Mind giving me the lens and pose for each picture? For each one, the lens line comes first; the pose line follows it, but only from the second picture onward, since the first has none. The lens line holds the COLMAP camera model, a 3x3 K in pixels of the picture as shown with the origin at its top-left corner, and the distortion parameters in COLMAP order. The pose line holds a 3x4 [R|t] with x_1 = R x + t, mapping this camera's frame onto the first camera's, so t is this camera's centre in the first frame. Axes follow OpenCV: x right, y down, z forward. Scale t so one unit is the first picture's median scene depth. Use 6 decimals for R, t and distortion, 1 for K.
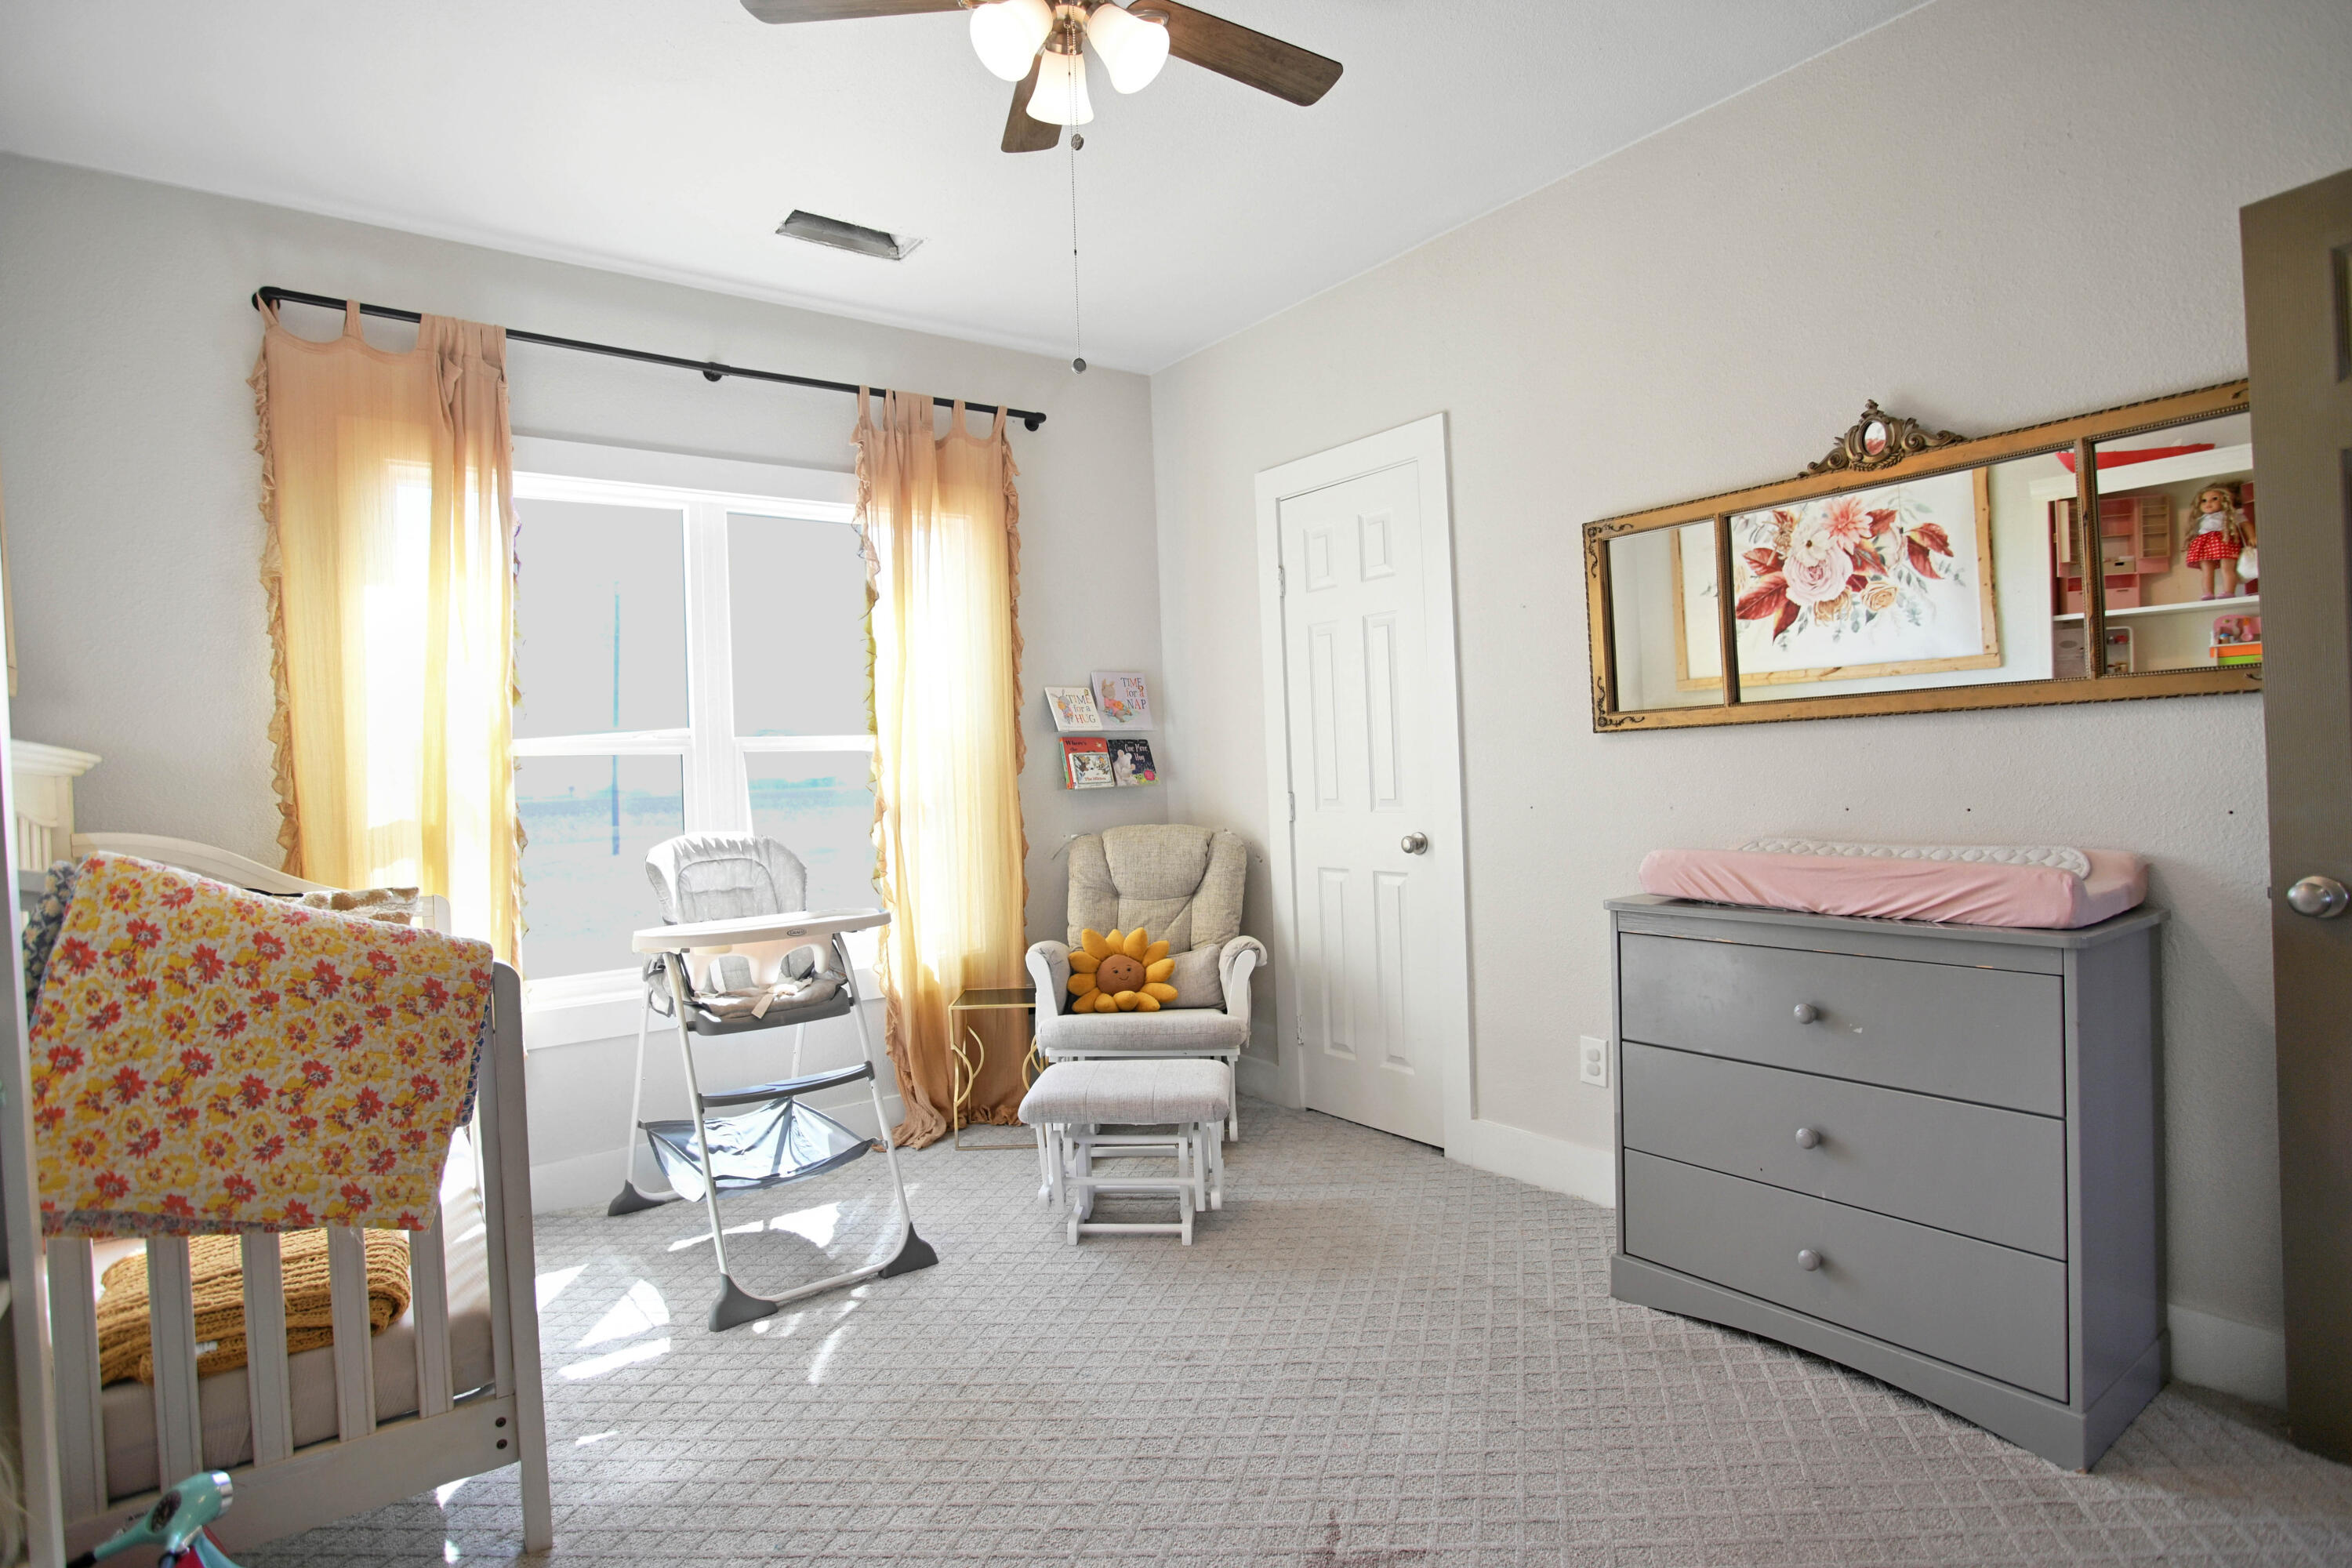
lens RADIAL K [[1183.6, 0, 1188.1], [0, 1183.6, 765.8], [0, 0, 1]] dist [-0.078887, 0.034565]
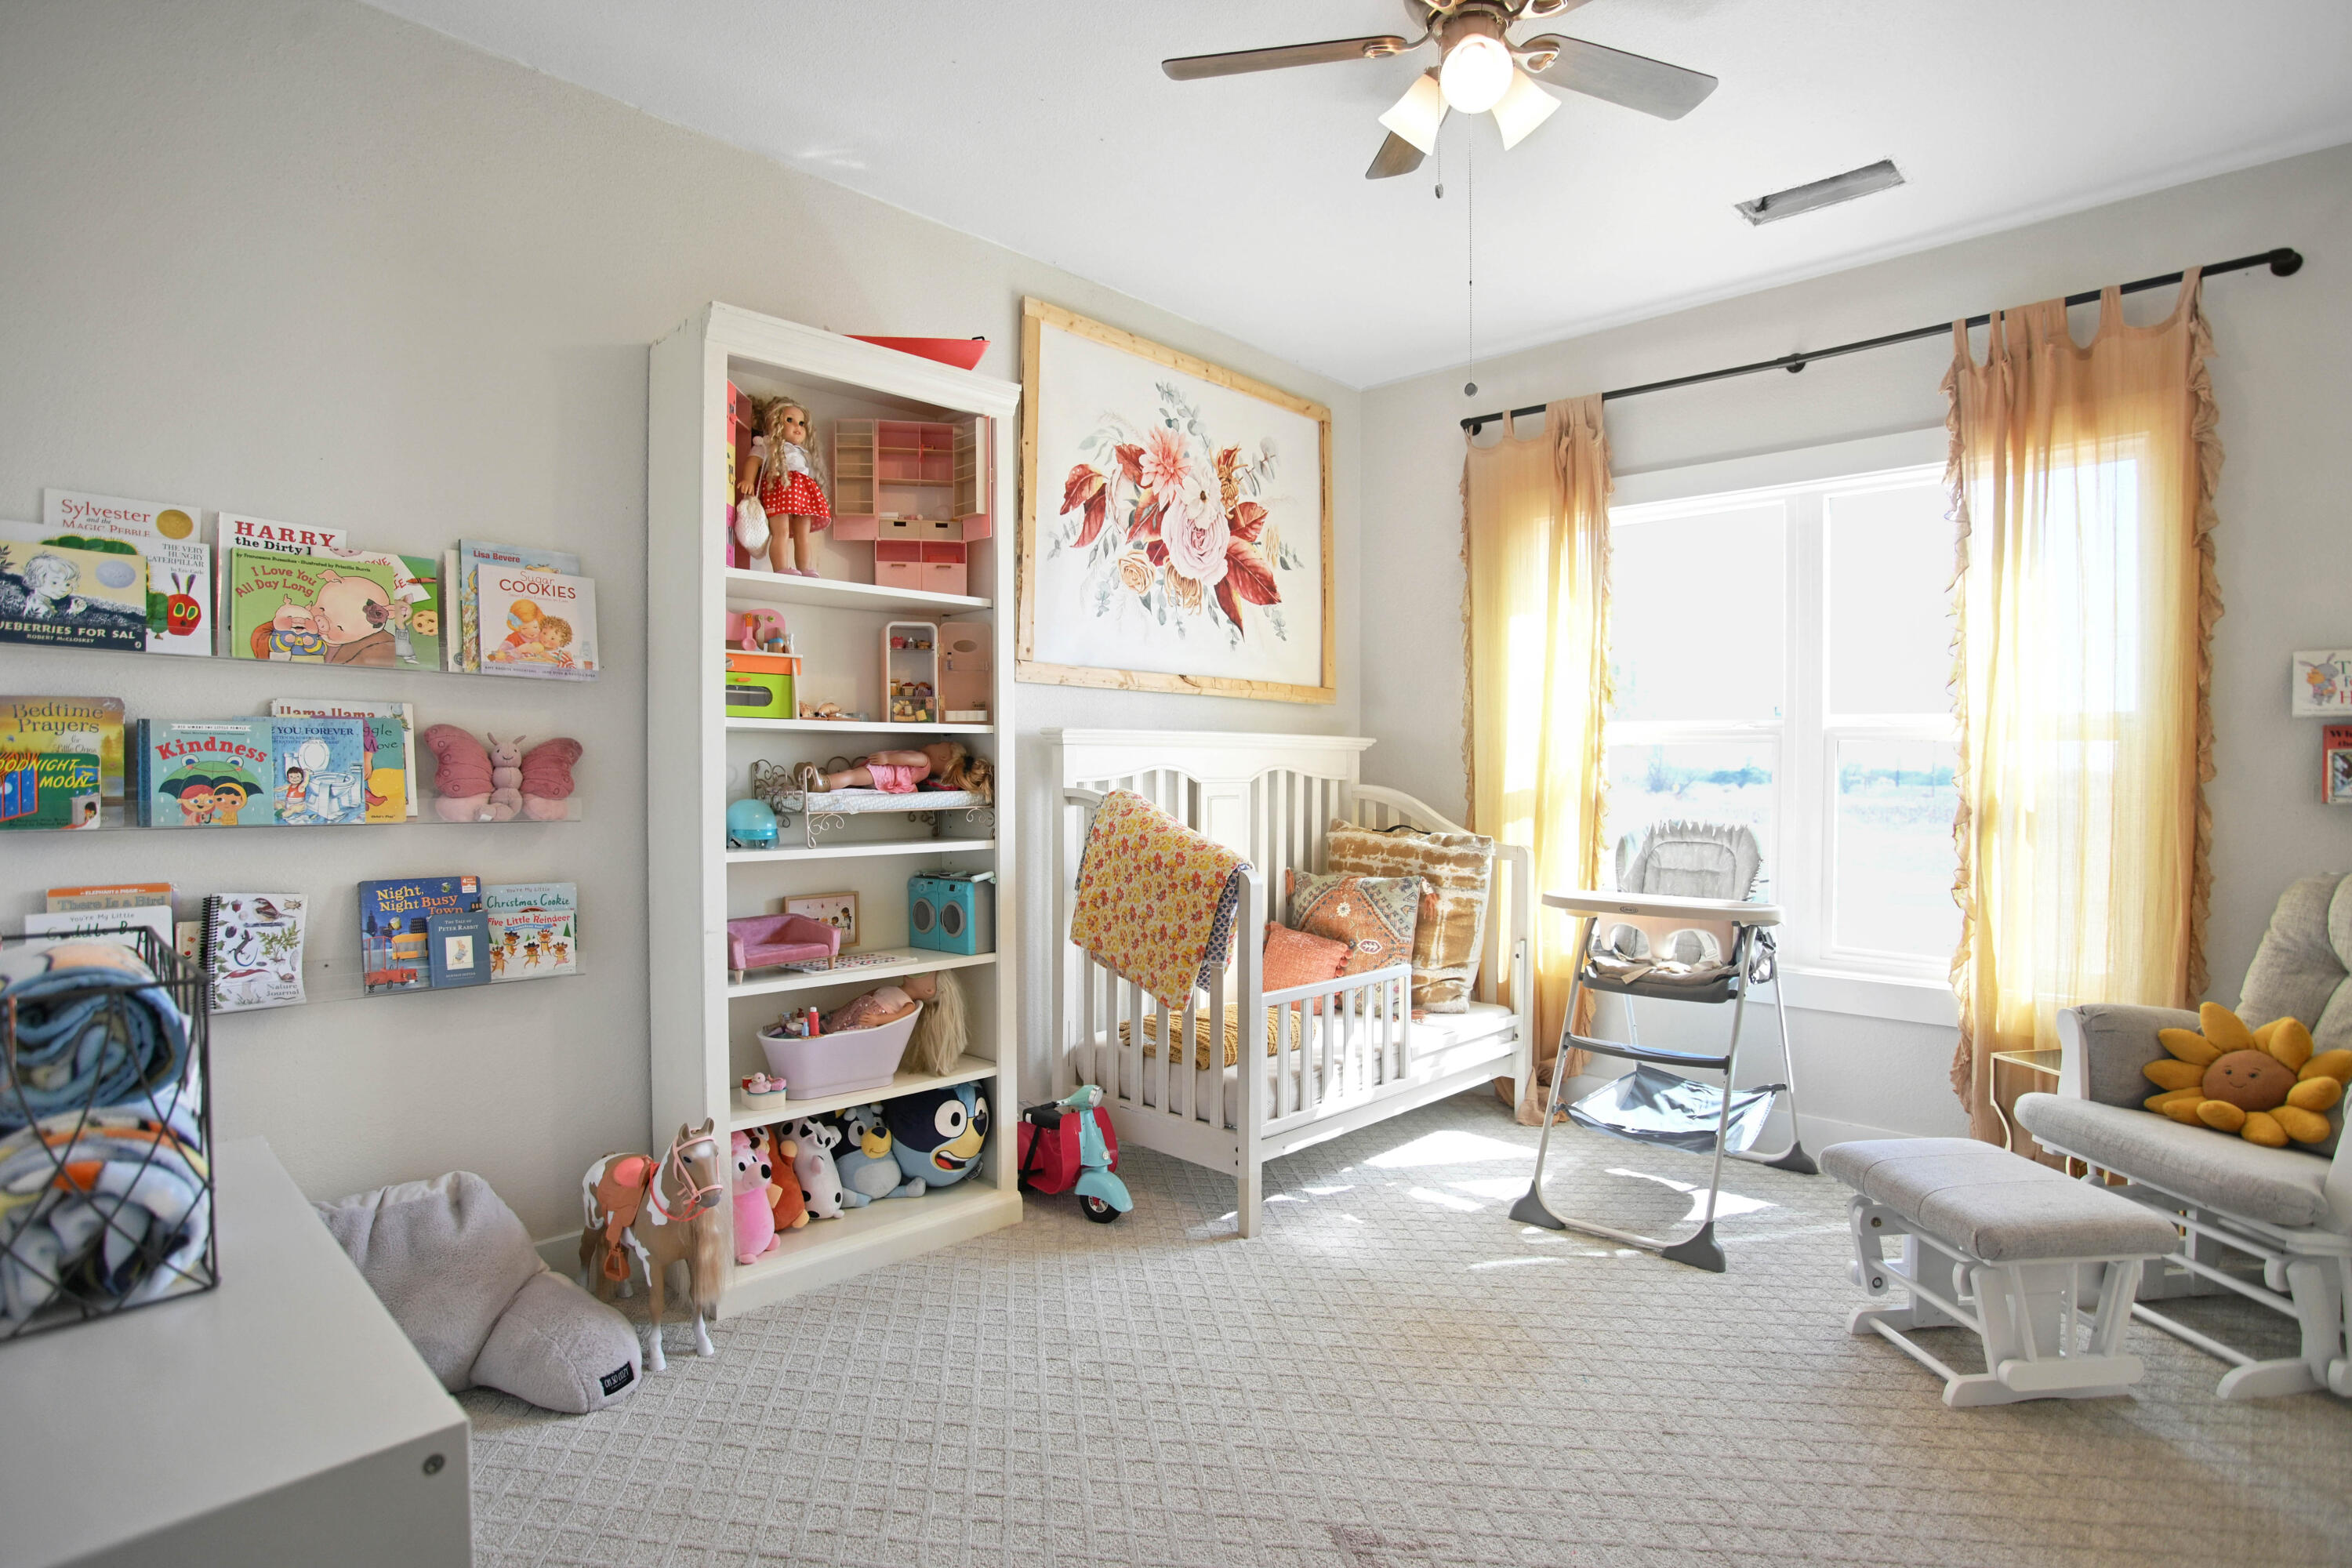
lens RADIAL K [[1191.9, 0, 1169.4], [0, 1191.9, 775.2], [0, 0, 1]] dist [-0.082430, 0.035788]
pose [[0.155370, 0.041308, -0.986992, 0.602953], [-0.013136, 0.999123, 0.039748, -0.018216], [0.987769, 0.006790, 0.155776, 0.364852]]
